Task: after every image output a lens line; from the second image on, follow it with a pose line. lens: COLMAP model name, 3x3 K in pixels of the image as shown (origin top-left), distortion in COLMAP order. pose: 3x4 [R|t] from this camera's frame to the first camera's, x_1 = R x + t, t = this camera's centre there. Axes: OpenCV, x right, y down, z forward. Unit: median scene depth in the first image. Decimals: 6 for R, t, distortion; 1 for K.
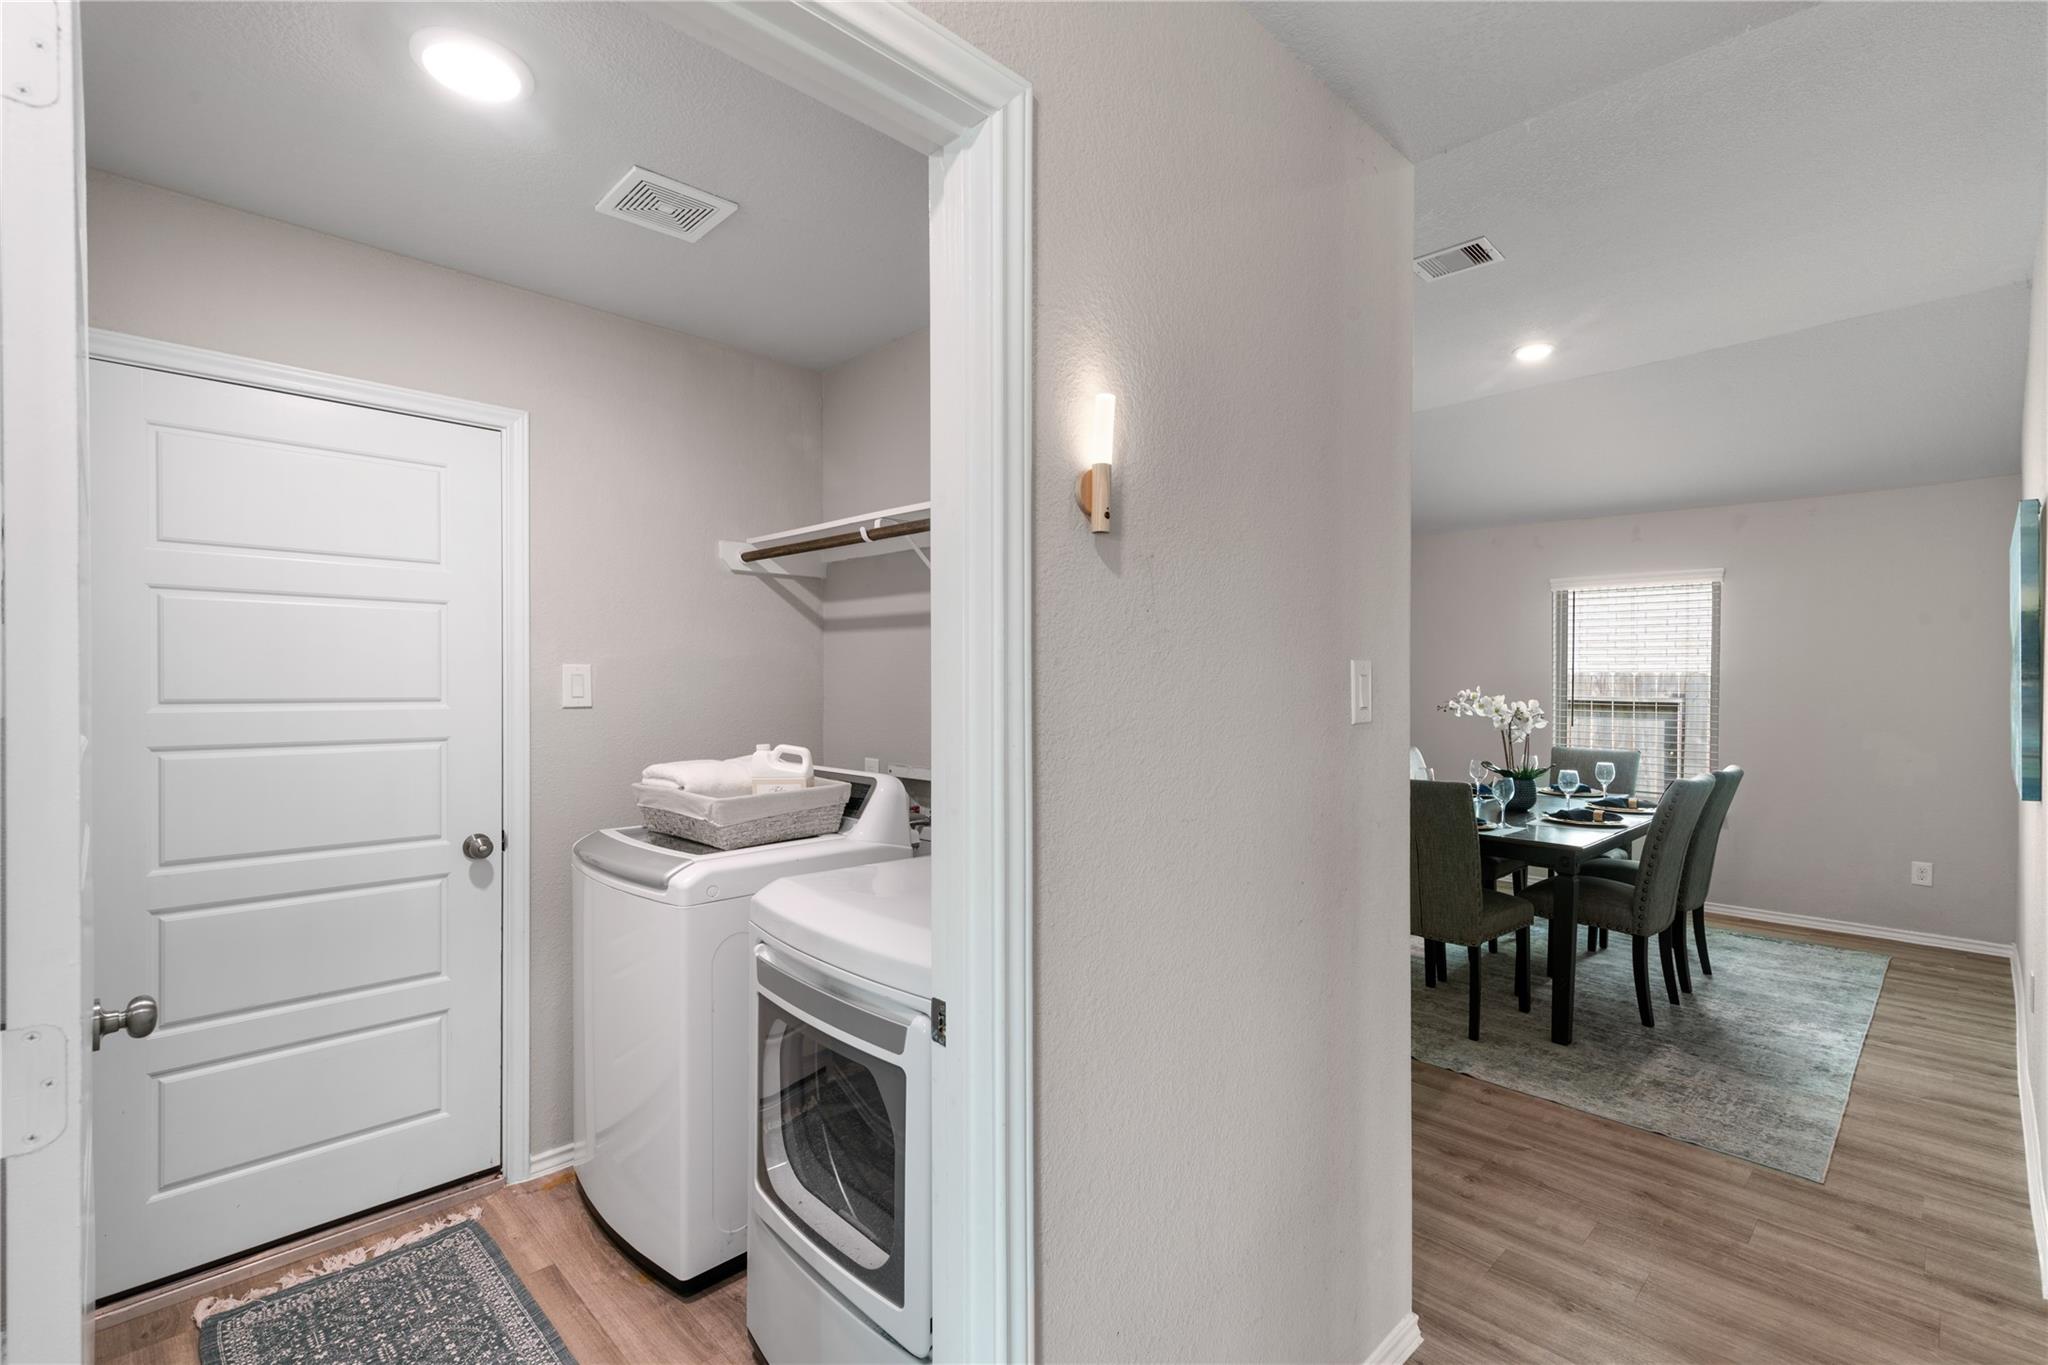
lens RADIAL K [[928.3, 0, 1019.7], [0, 928.3, 673.5], [0, 0, 1]] dist [0.016726, -0.002323]
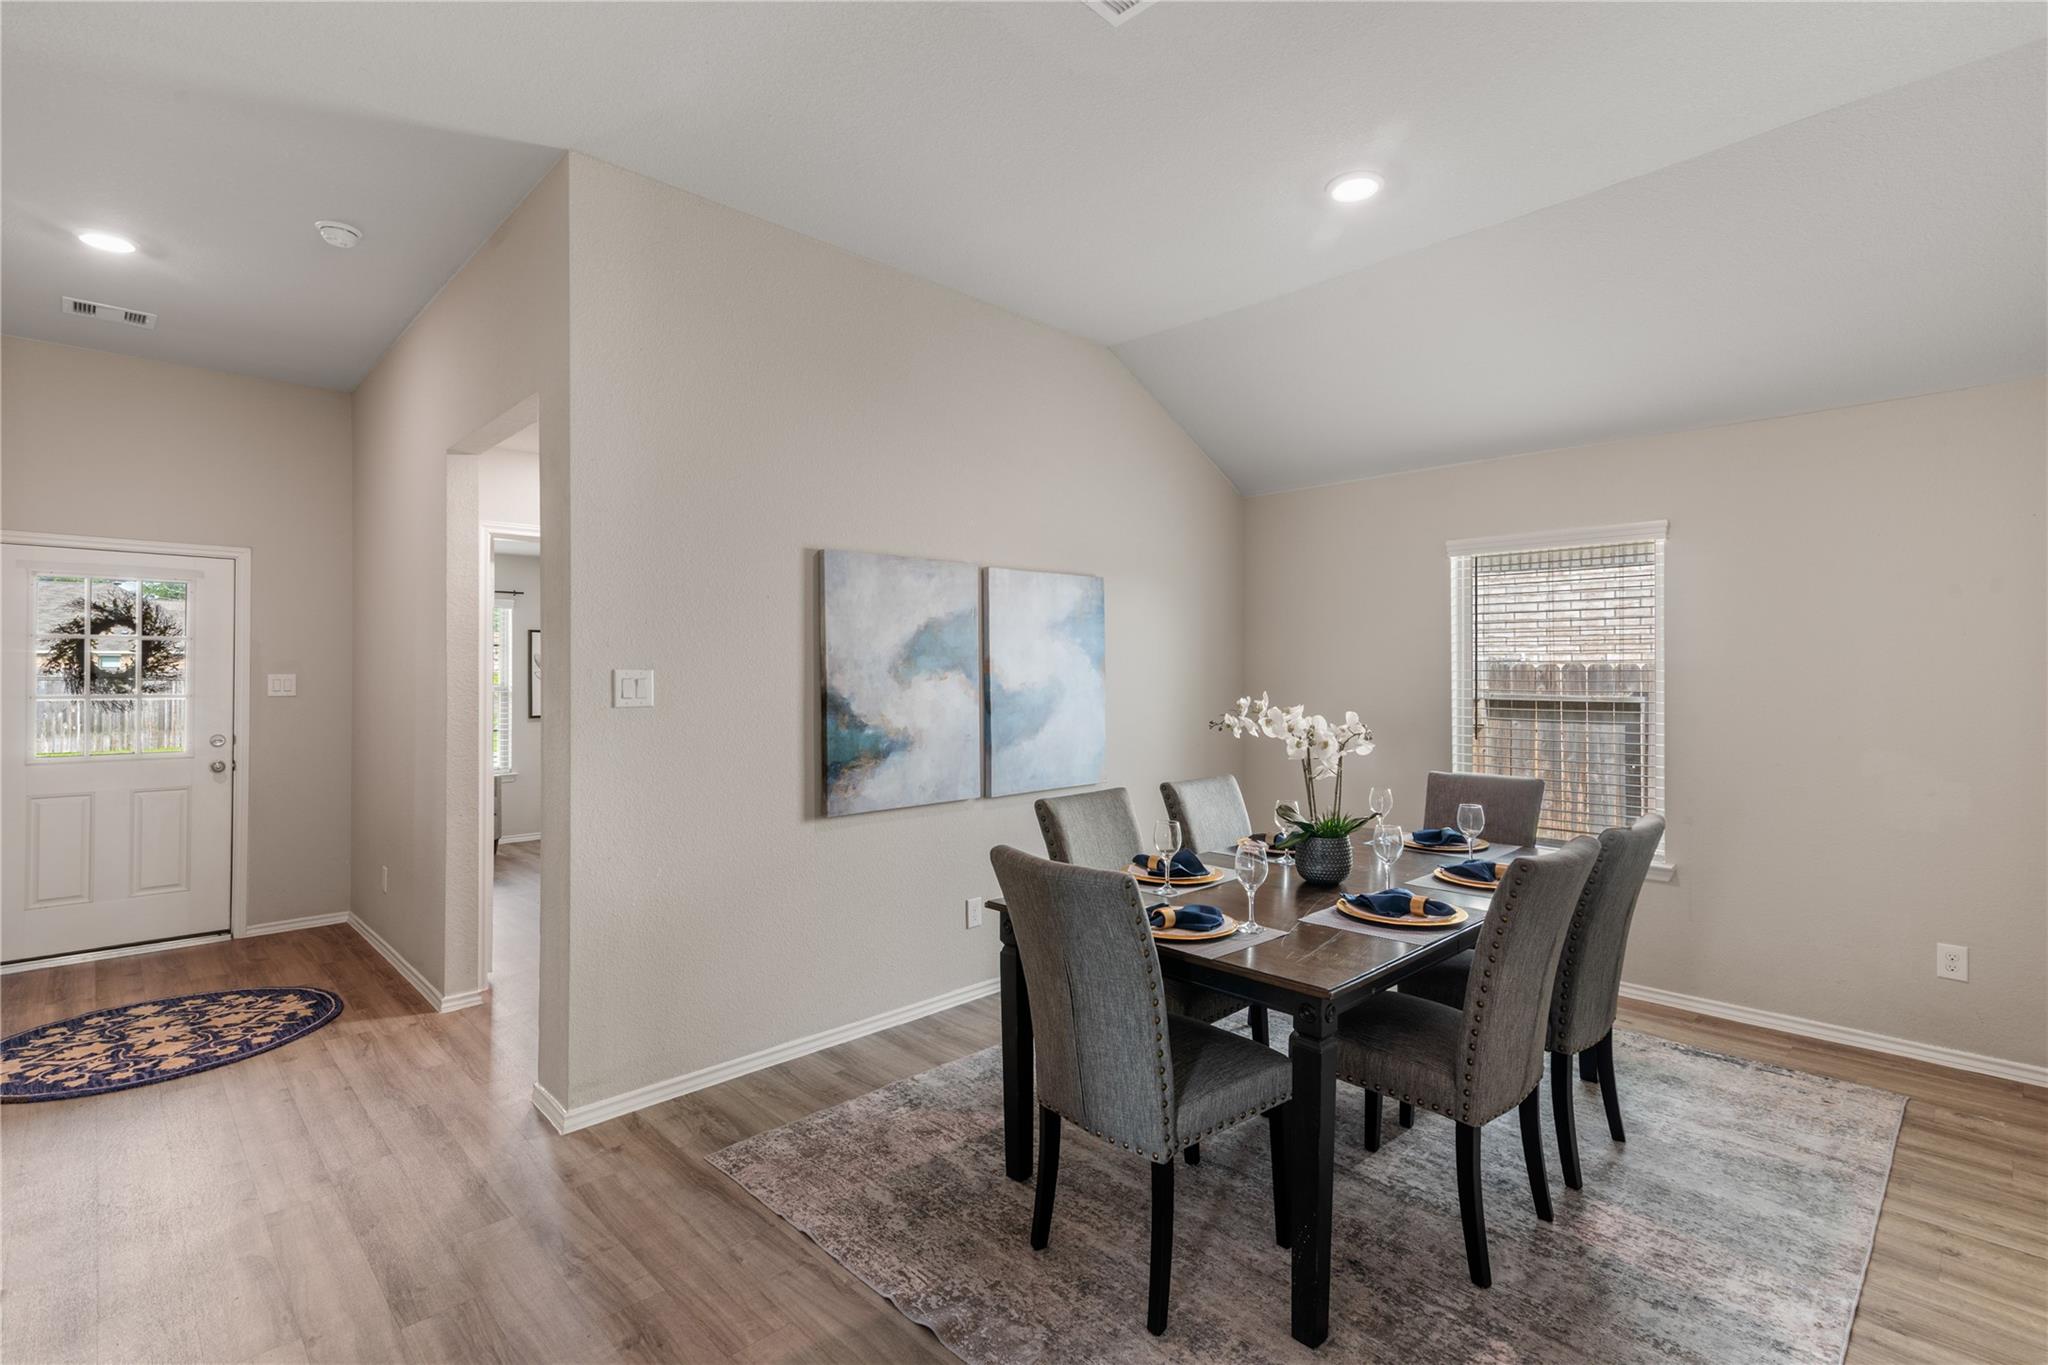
lens RADIAL K [[928.3, 0, 1051.8], [0, 928.3, 655.8], [0, 0, 1]] dist [0.016726, -0.002323]
pose [[0.999960, -0.008857, -0.001064, 0.354484], [0.008844, 0.999891, -0.011800, -0.005044], [0.001168, 0.011790, 0.999930, 0.360778]]
